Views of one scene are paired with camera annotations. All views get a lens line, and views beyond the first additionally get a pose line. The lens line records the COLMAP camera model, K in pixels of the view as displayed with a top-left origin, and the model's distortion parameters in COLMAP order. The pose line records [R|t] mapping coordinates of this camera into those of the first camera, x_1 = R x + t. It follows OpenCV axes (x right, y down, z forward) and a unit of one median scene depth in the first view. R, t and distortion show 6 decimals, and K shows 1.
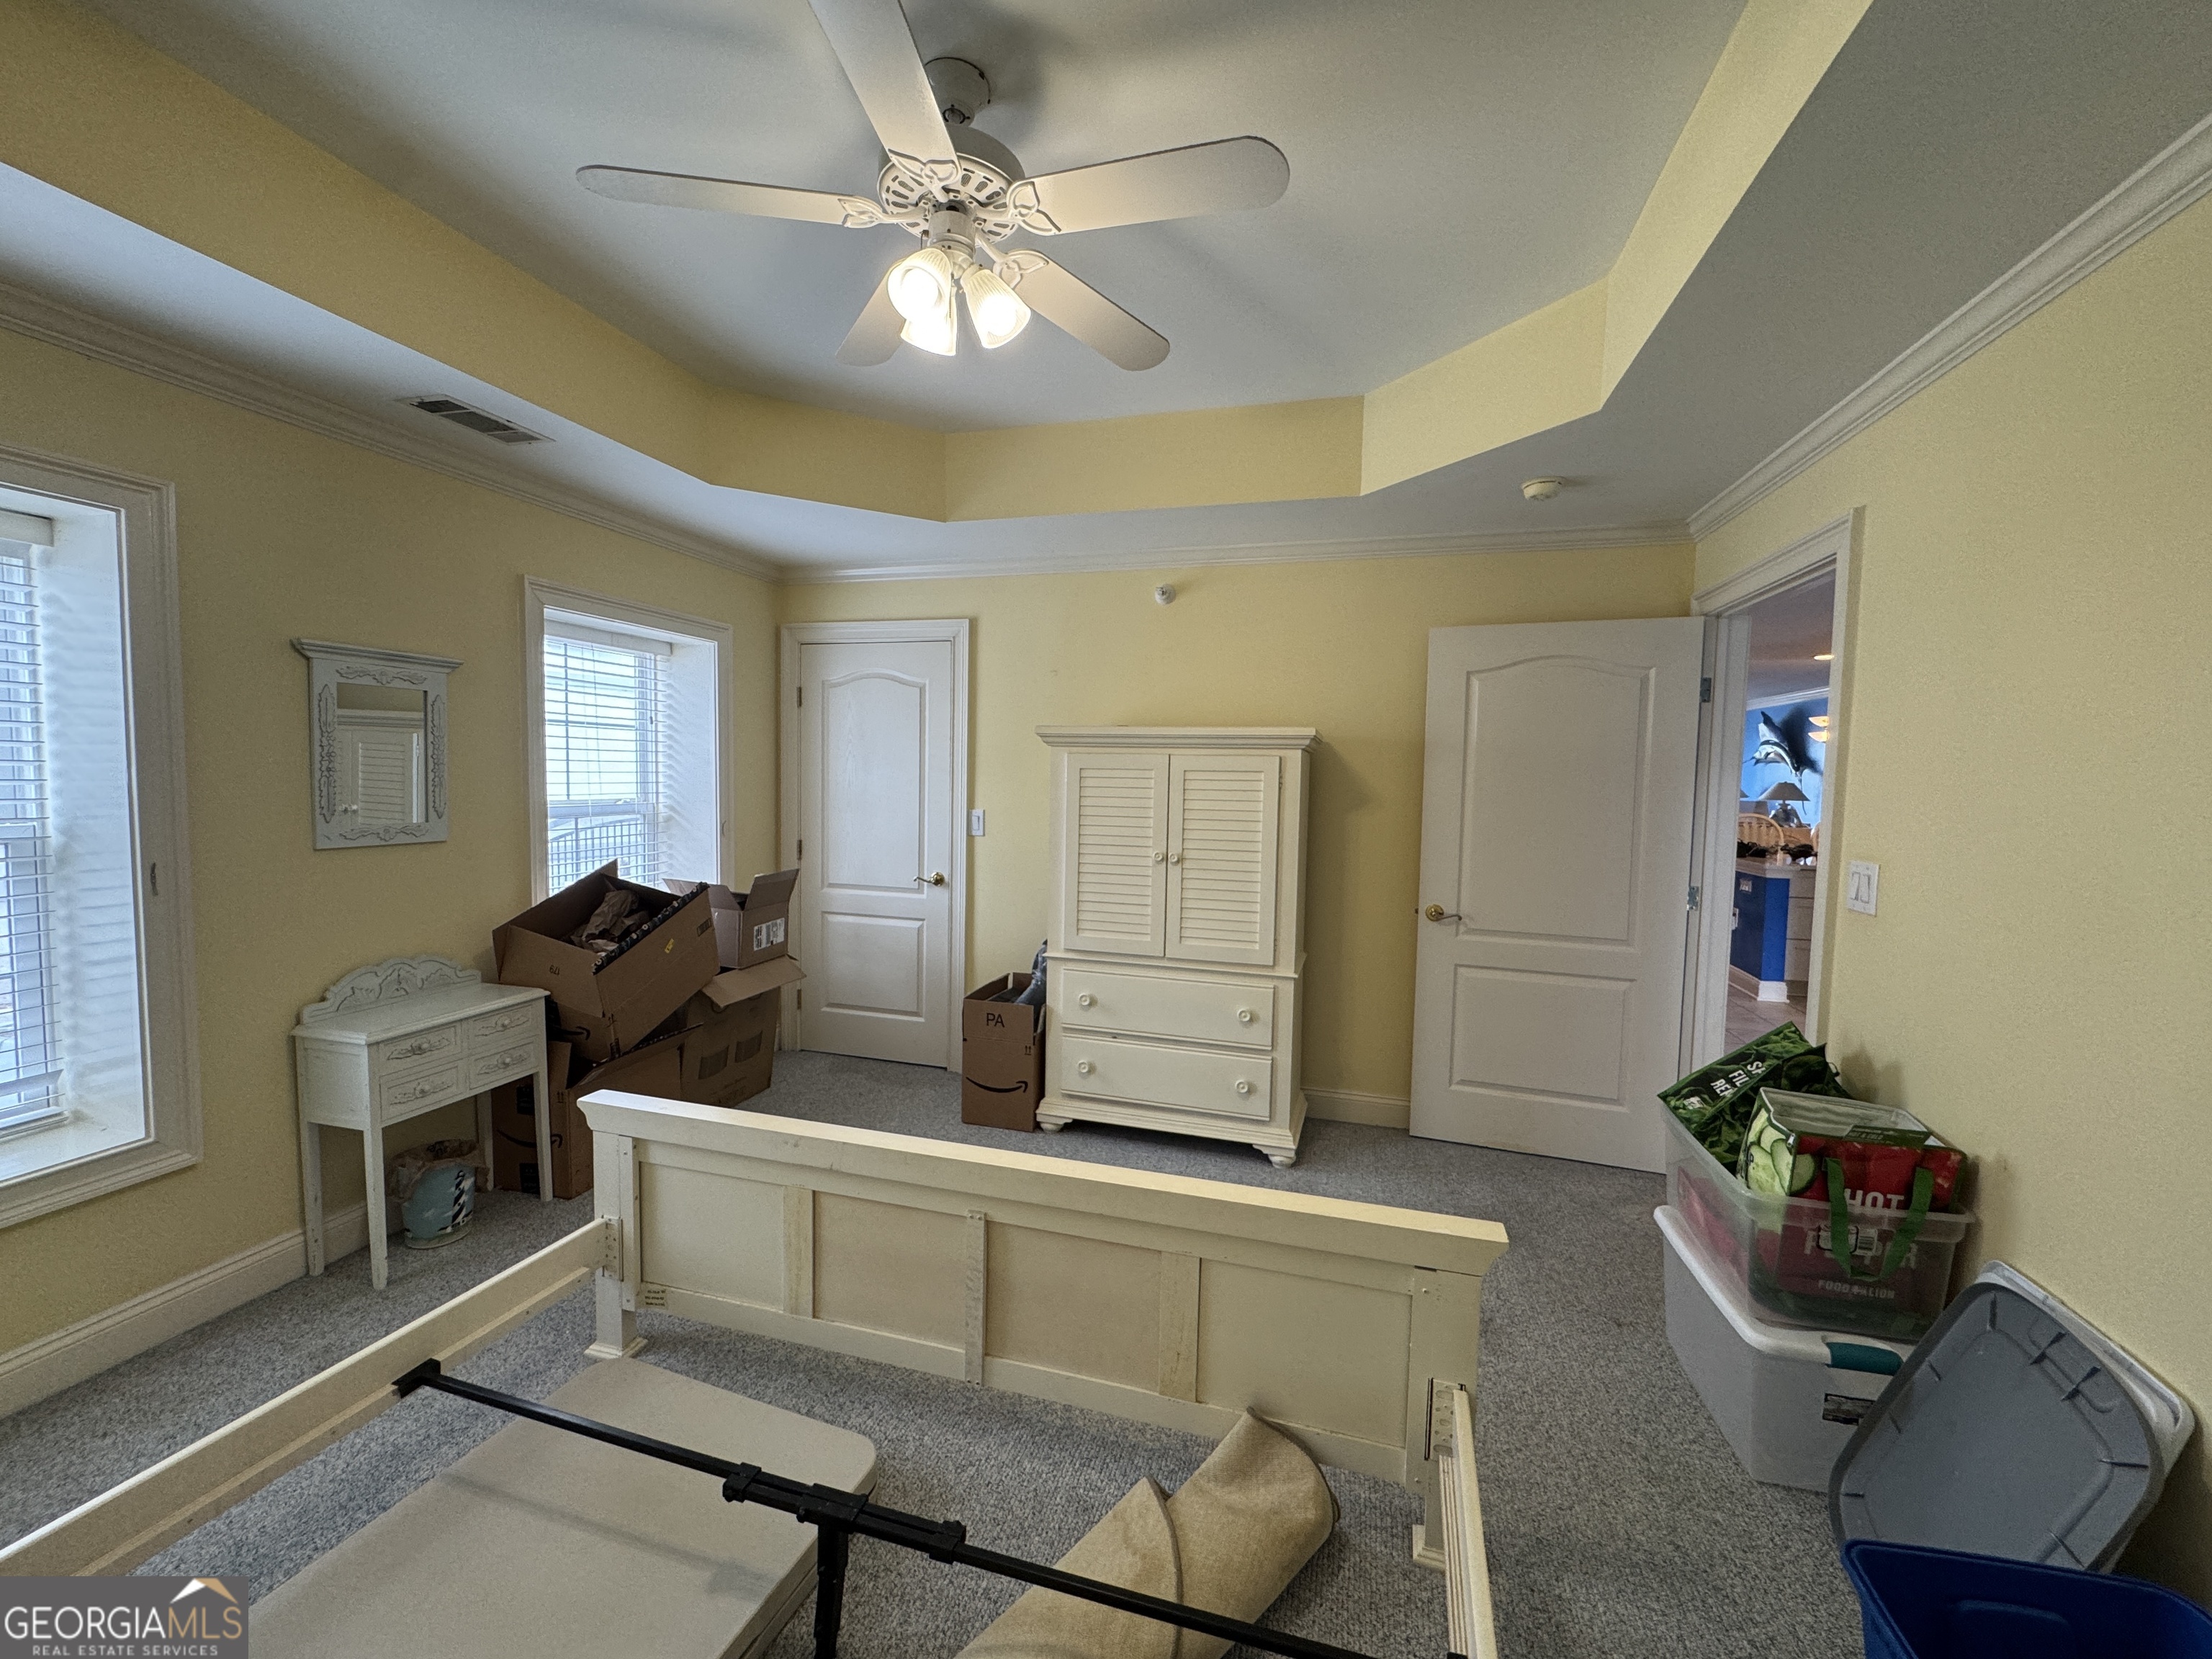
lens RADIAL K [[880.8, 0, 1107.1], [0, 880.8, 830.7], [0, 0, 1]] dist [-0.004327, 0.000658]
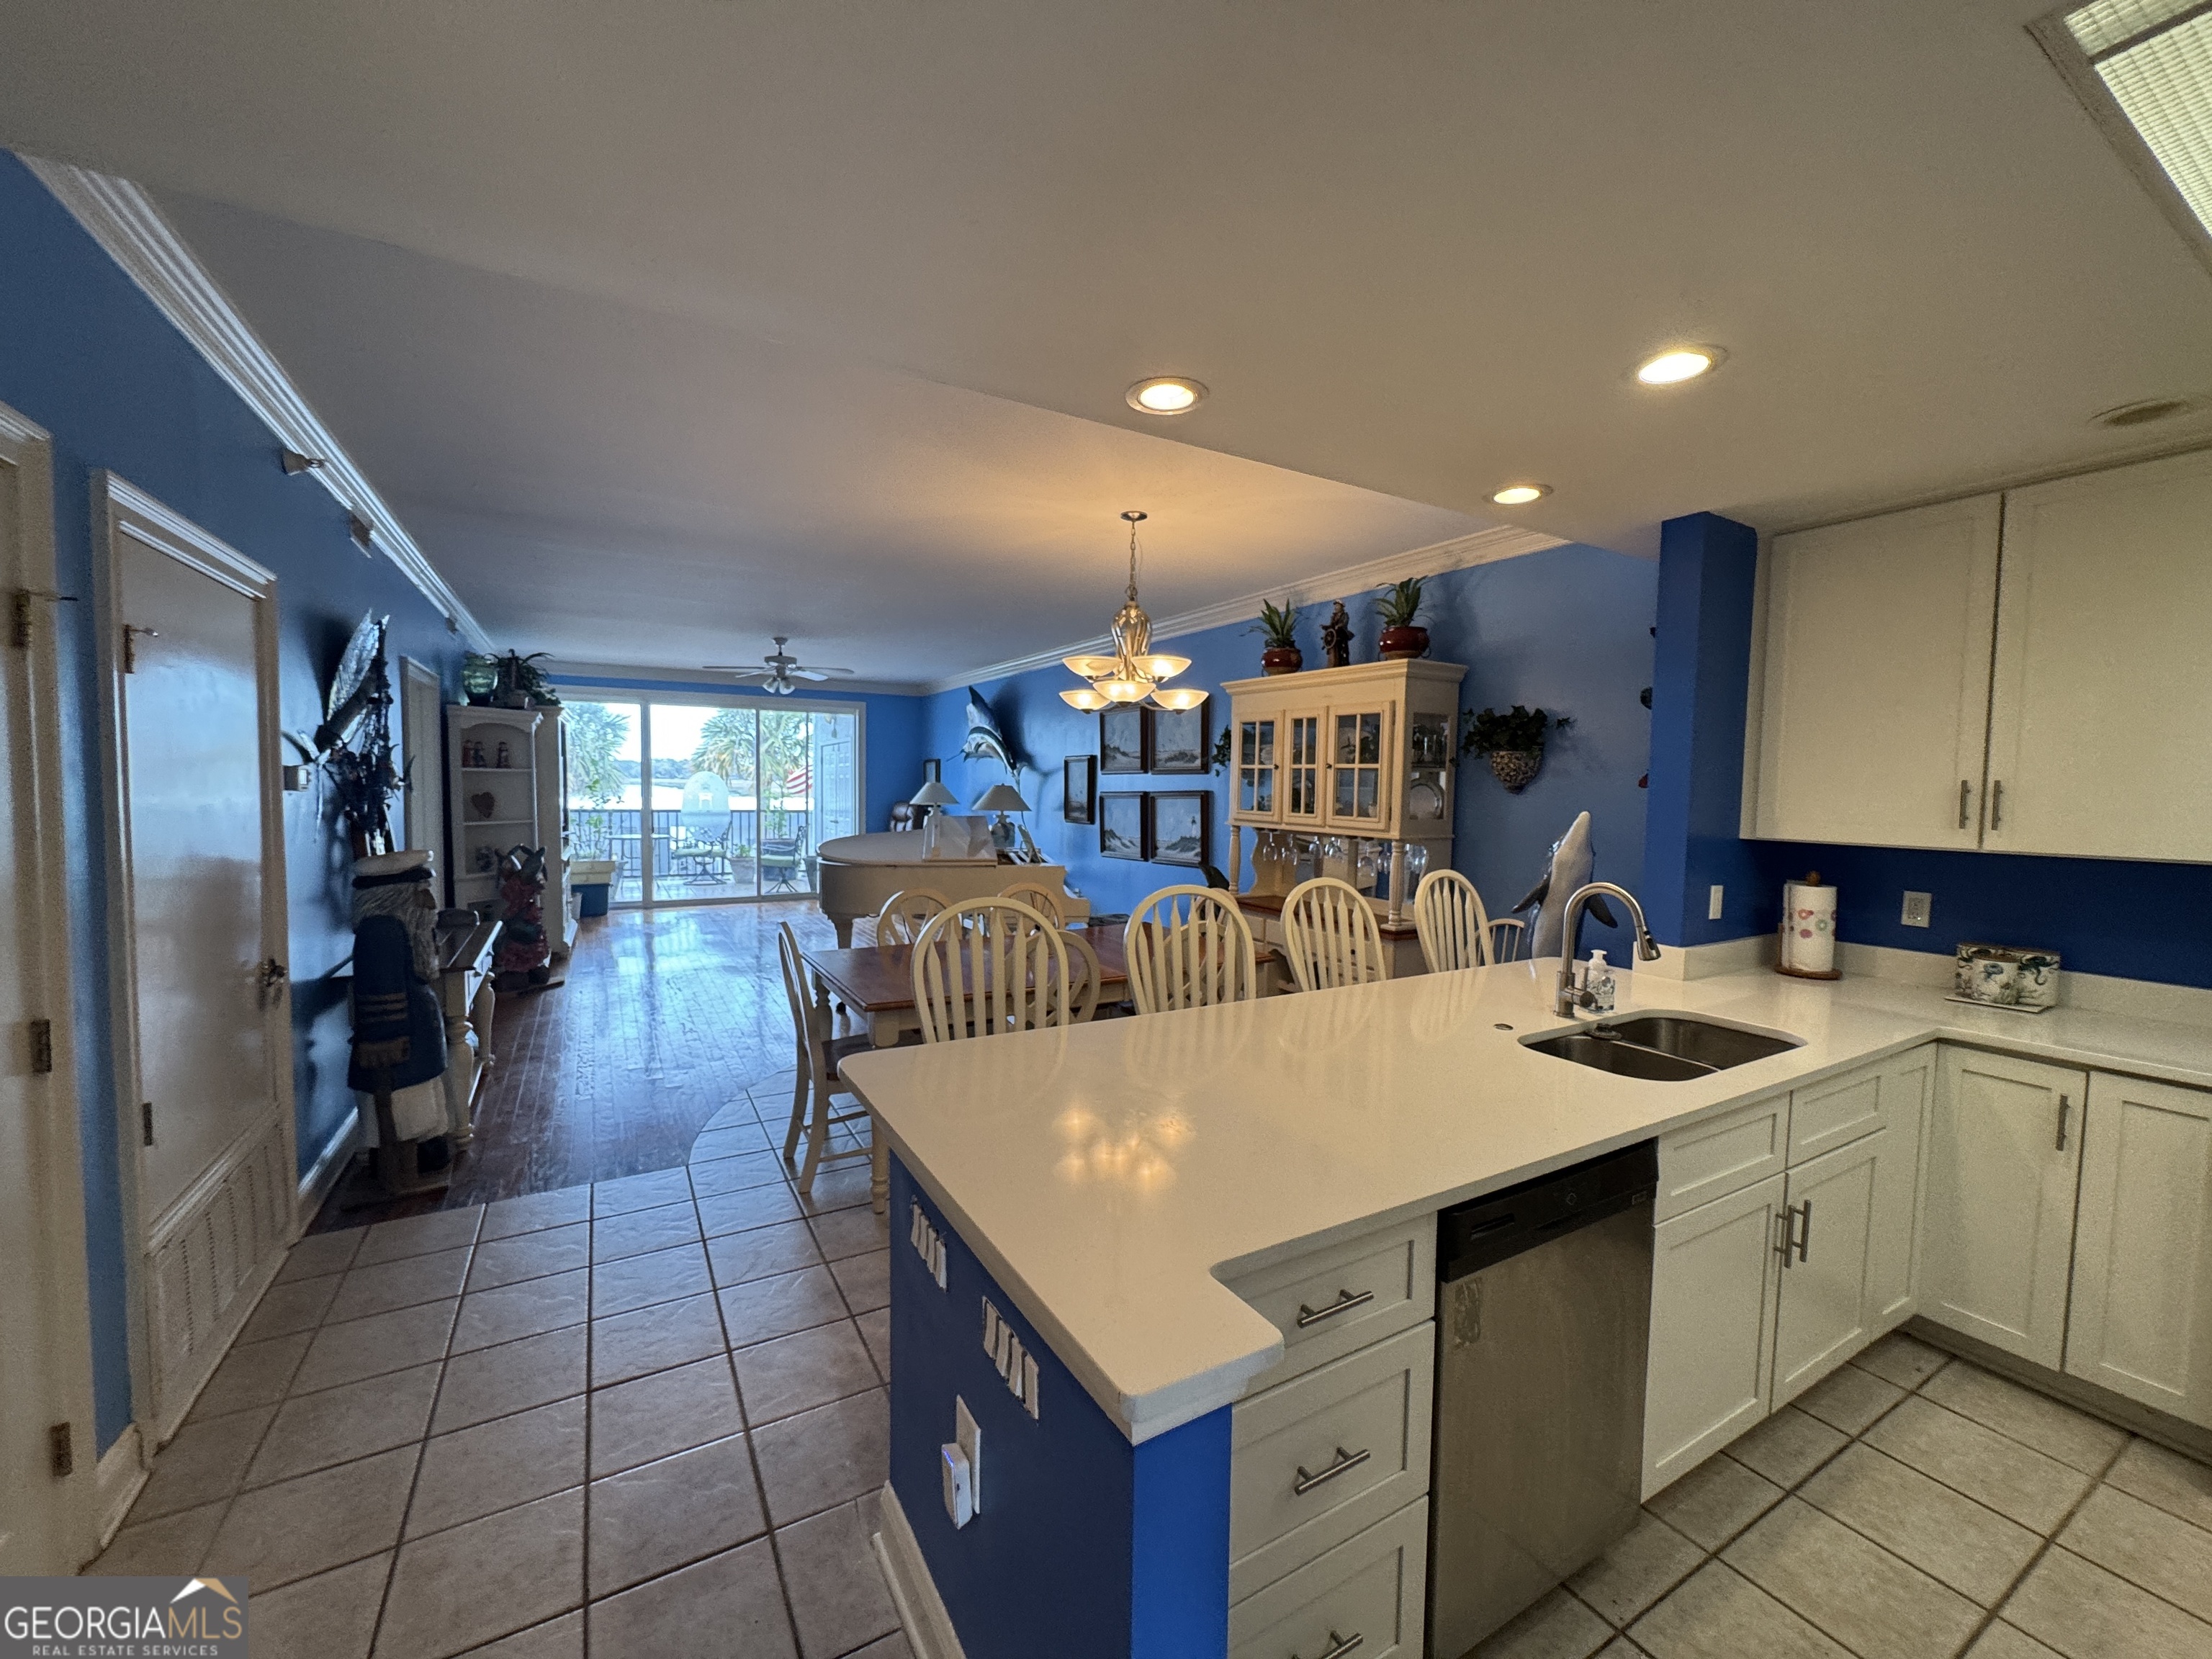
lens RADIAL K [[880.8, 0, 1107.1], [0, 880.8, 830.7], [0, 0, 1]] dist [-0.004327, 0.000658]
pose [[0.694650, -0.046951, 0.717814, 0.306571], [0.043175, 0.998790, 0.023547, -0.030215], [-0.718051, 0.014635, 0.695836, 0.428231]]
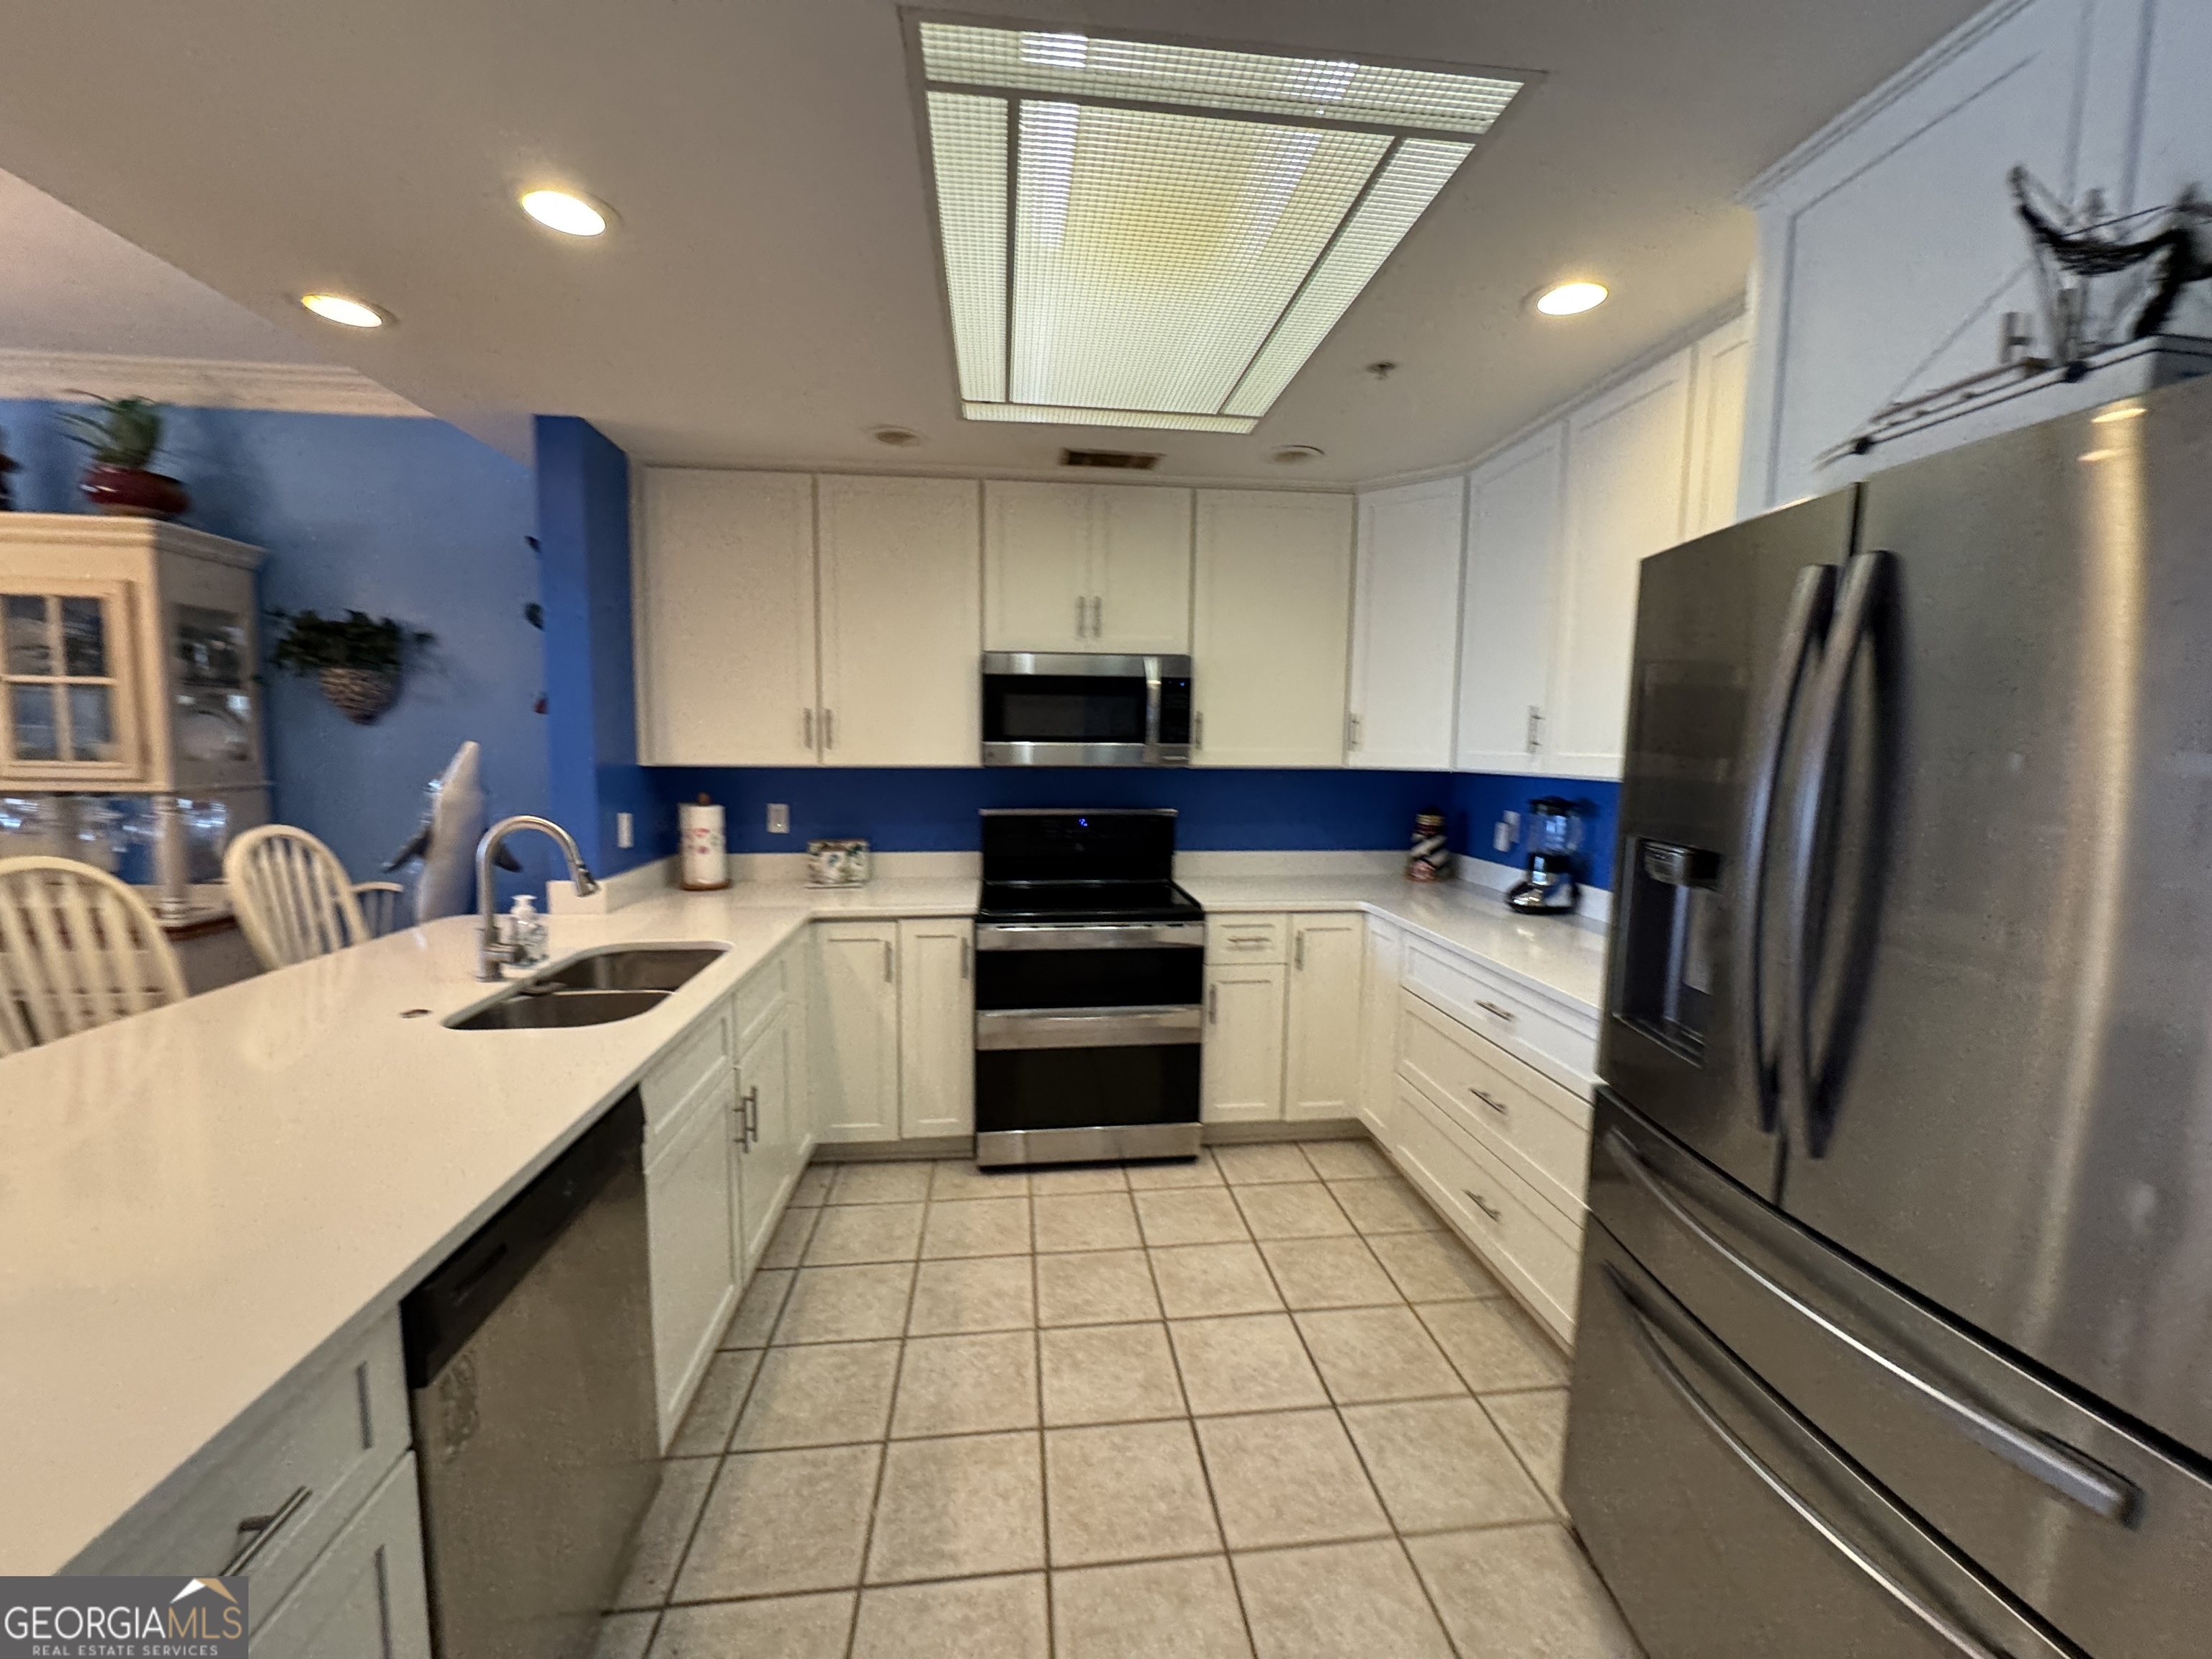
lens RADIAL K [[880.8, 0, 1107.1], [0, 880.8, 830.7], [0, 0, 1]] dist [-0.004327, 0.000658]
pose [[-0.380182, -0.114789, 0.917761, 0.324491], [0.042581, 0.989044, 0.141344, -0.025988], [-0.923931, 0.092816, -0.371129, 0.443880]]
